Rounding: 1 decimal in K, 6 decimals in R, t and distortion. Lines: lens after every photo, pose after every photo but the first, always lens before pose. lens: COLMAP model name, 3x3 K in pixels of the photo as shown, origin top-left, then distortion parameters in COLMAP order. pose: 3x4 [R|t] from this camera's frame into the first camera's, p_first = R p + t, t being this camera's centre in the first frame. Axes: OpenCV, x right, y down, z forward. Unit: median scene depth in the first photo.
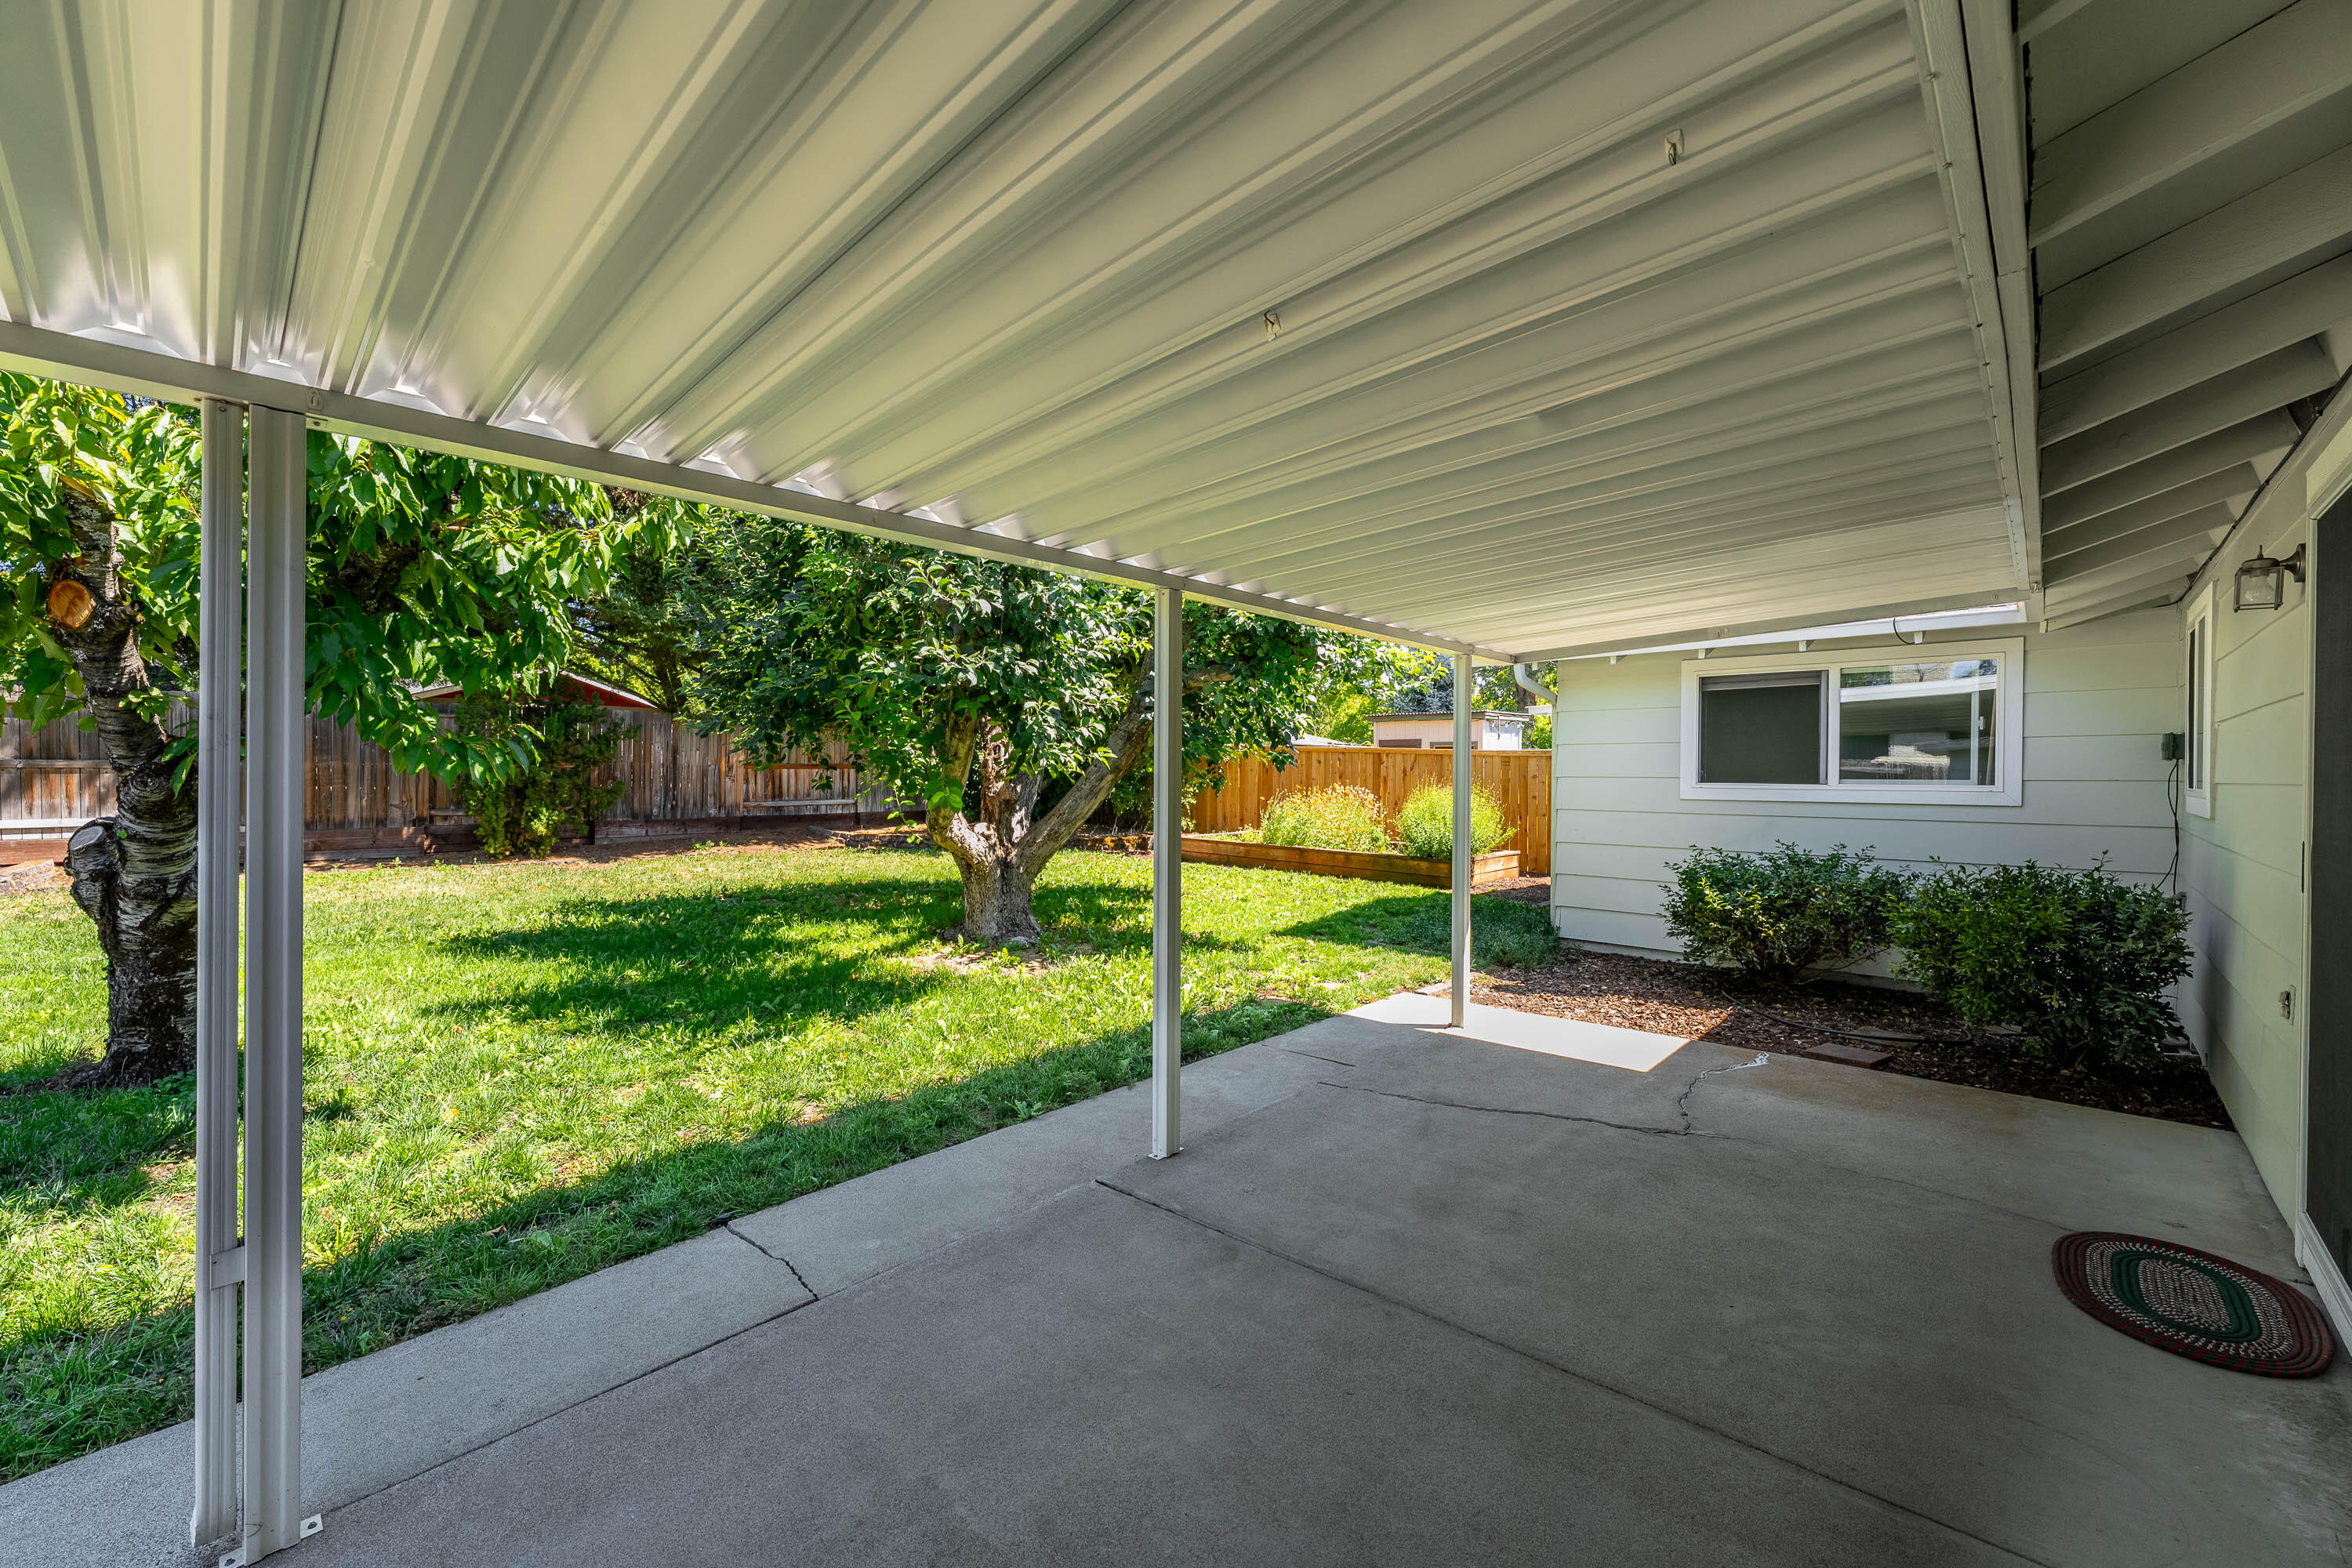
lens RADIAL K [[956.5, 0, 1177.5], [0, 956.5, 760.8], [0, 0, 1]] dist [-0.008910, 0.000544]
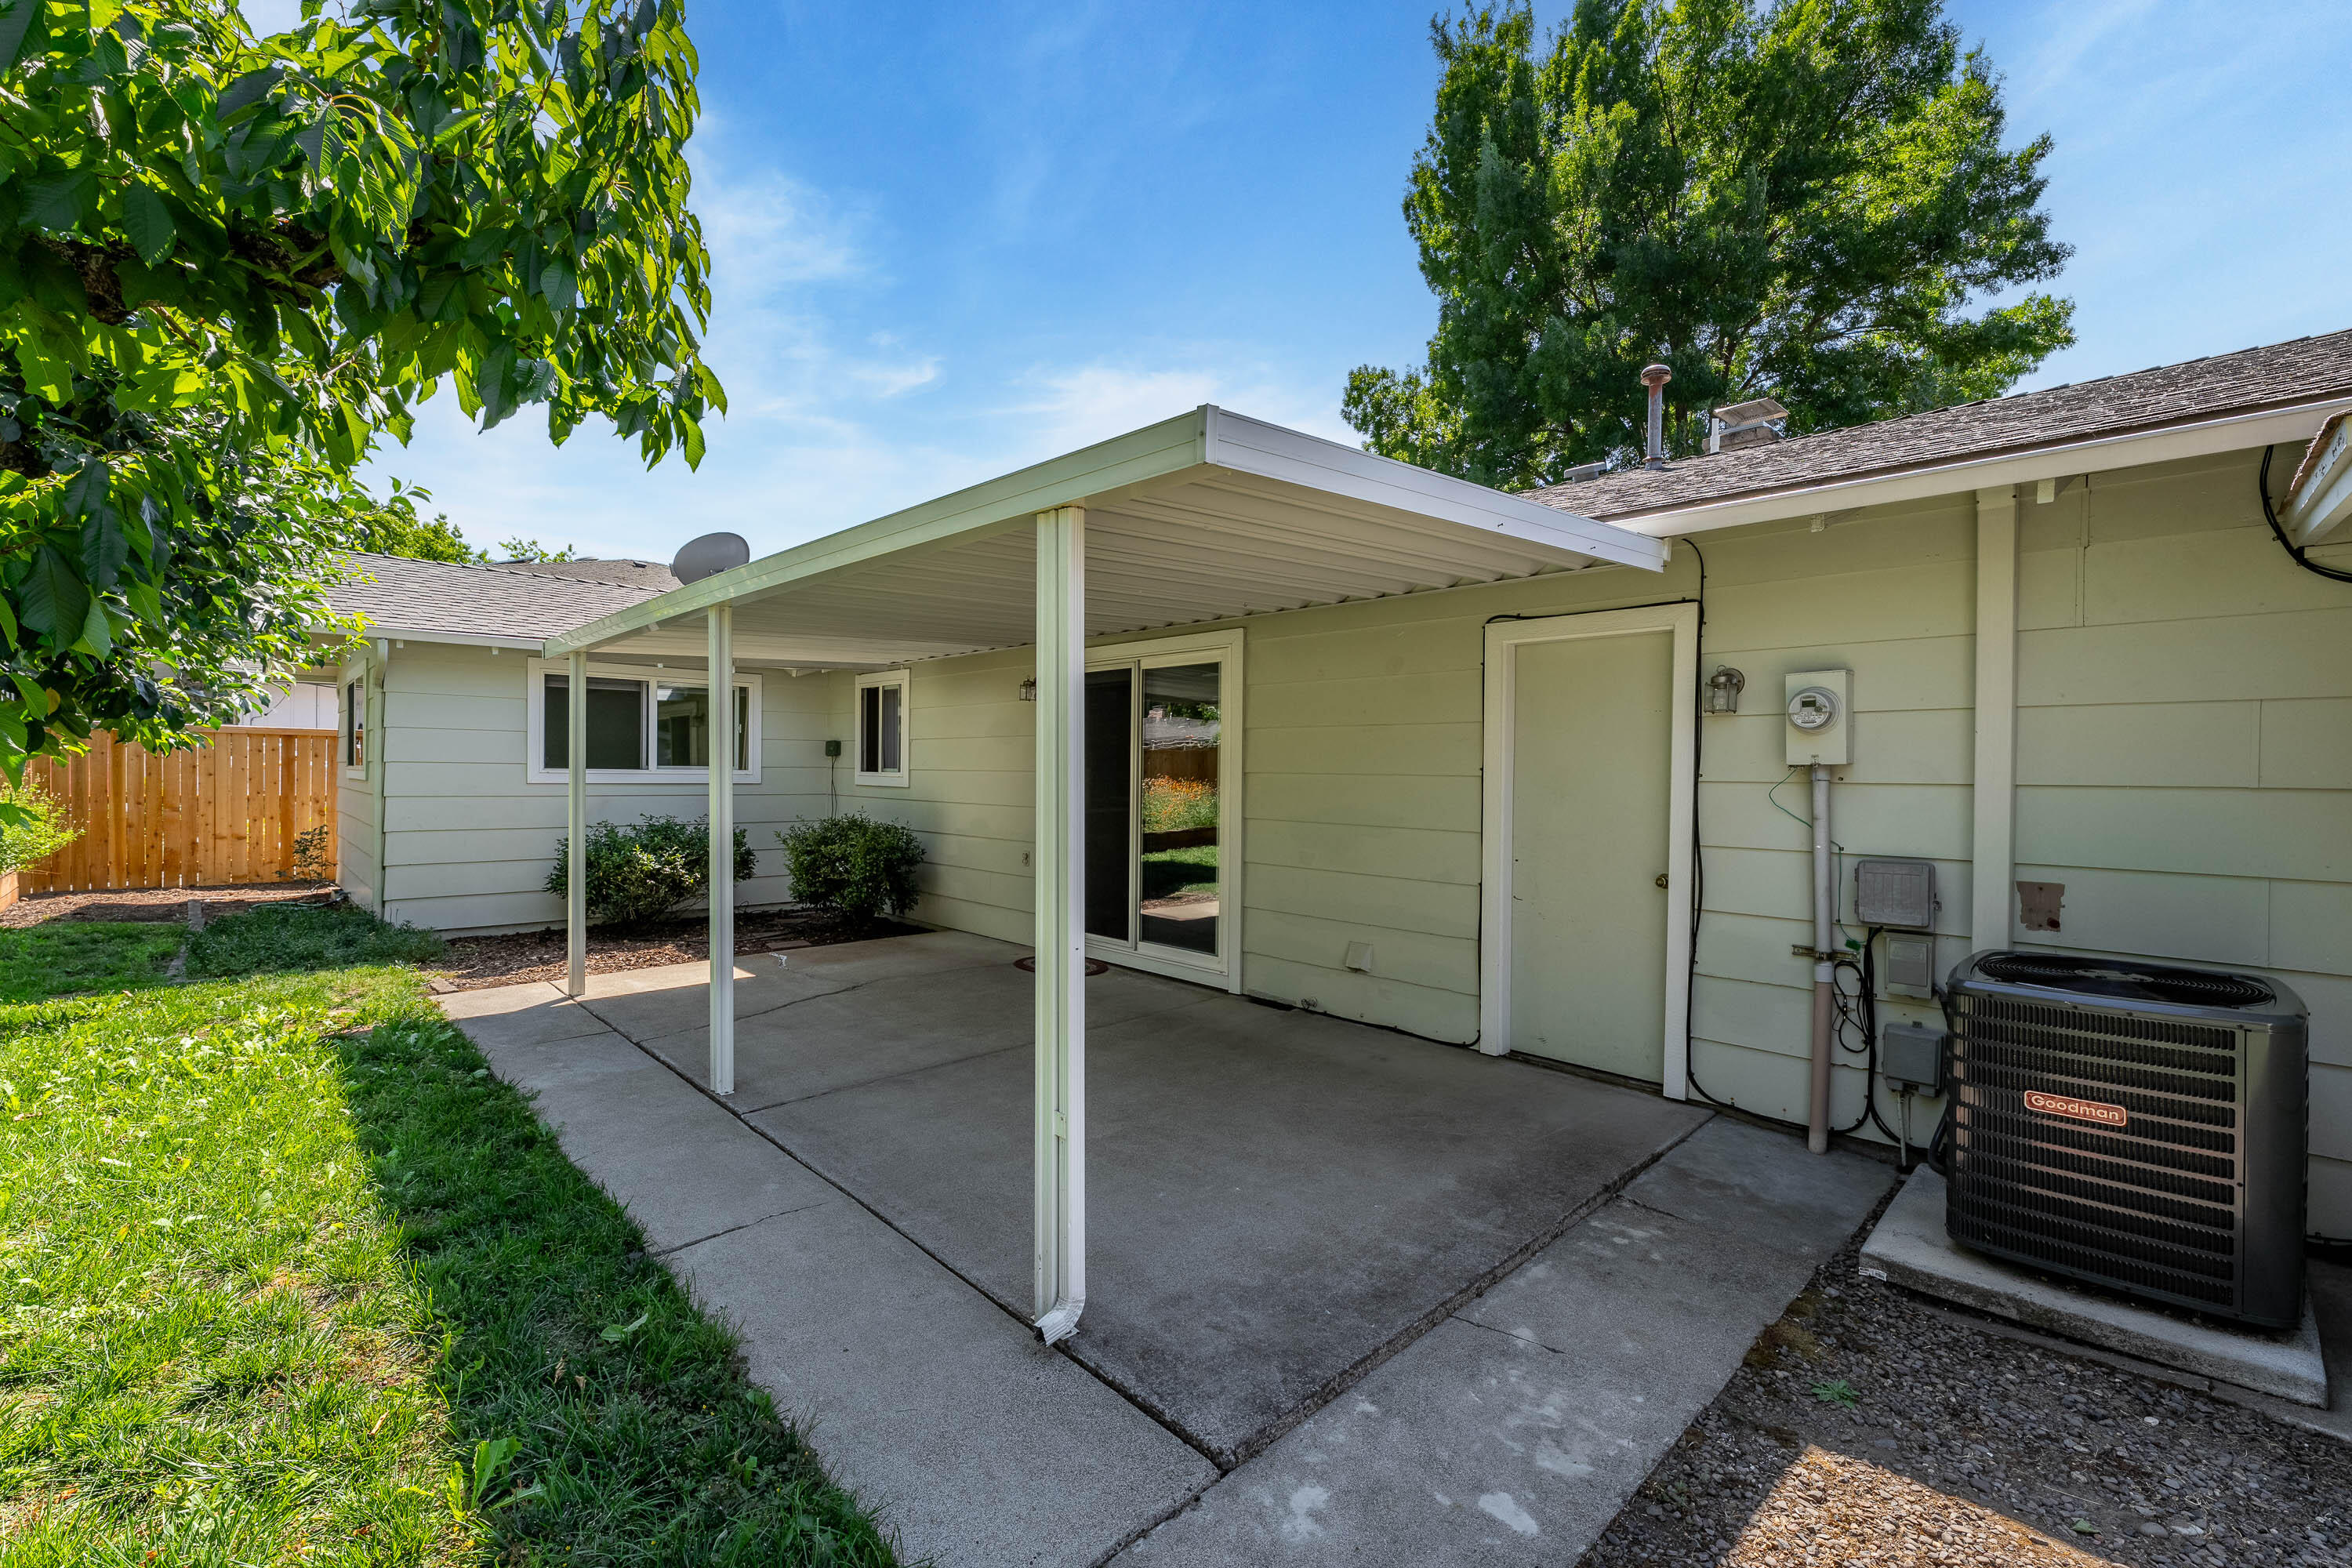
lens RADIAL K [[1025.3, 0, 1172.5], [0, 1025.3, 787.7], [0, 0, 1]] dist [-0.000943, -0.000404]
pose [[0.059179, -0.027320, 0.997873, -1.483889], [-0.023990, 0.999298, 0.028782, -0.017534], [-0.997959, -0.025642, 0.058482, 0.453163]]
